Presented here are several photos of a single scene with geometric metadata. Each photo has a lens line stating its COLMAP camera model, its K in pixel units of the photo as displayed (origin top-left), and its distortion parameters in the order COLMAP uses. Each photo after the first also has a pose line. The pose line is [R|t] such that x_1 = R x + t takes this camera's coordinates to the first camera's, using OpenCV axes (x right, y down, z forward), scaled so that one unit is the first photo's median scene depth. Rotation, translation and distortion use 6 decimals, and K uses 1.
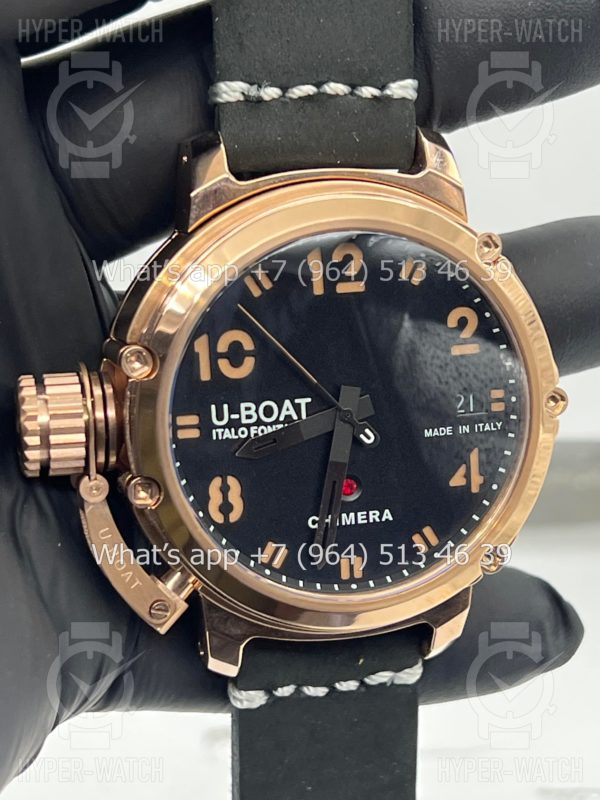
lens RADIAL K [[1899.4, 0, 302.5], [0, 1899.4, 400.0], [0, 0, 1]] dist [0.179879, 0.000000]
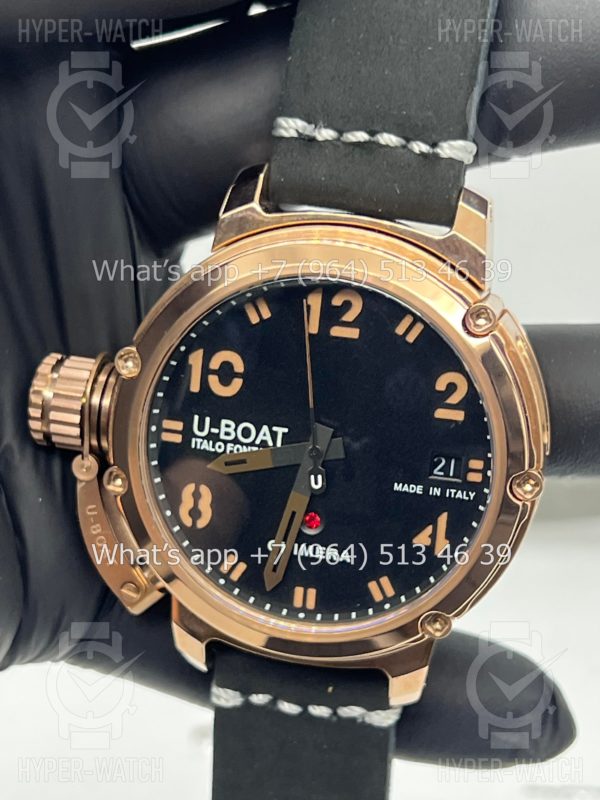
lens RADIAL K [[1939.5, 0, 294.4], [0, 1939.5, 407.9], [0, 0, 1]] dist [0.314989, 0.000000]
pose [[0.899275, 0.206302, -0.385674, 0.416293], [-0.198956, 0.978209, 0.059353, -0.076188], [0.389515, 0.023357, 0.920724, 0.019326]]
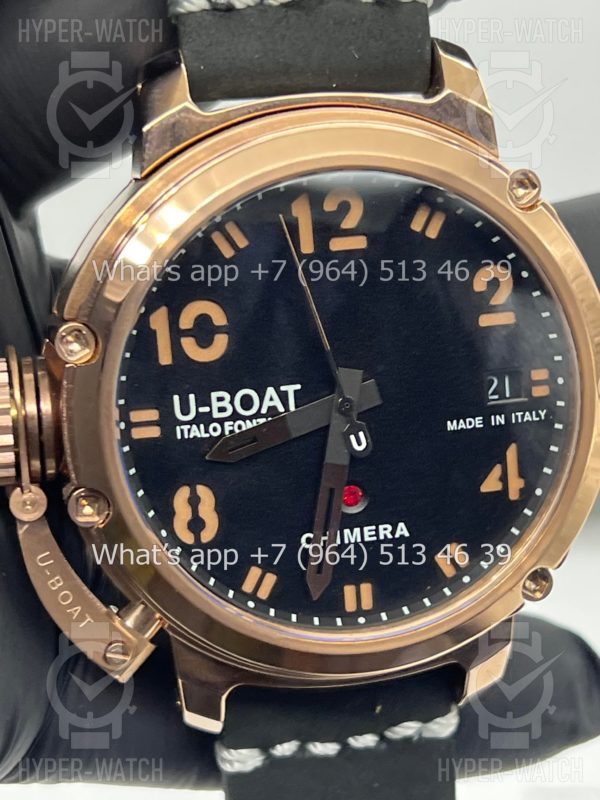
lens RADIAL K [[1939.5, 0, 308.3], [0, 1939.5, 403.2], [0, 0, 1]] dist [0.314989, 0.000000]
pose [[0.998333, -0.018096, -0.054802, 0.051857], [0.018654, 0.999779, 0.009688, -0.000915], [0.054614, -0.010695, 0.998450, 0.191501]]
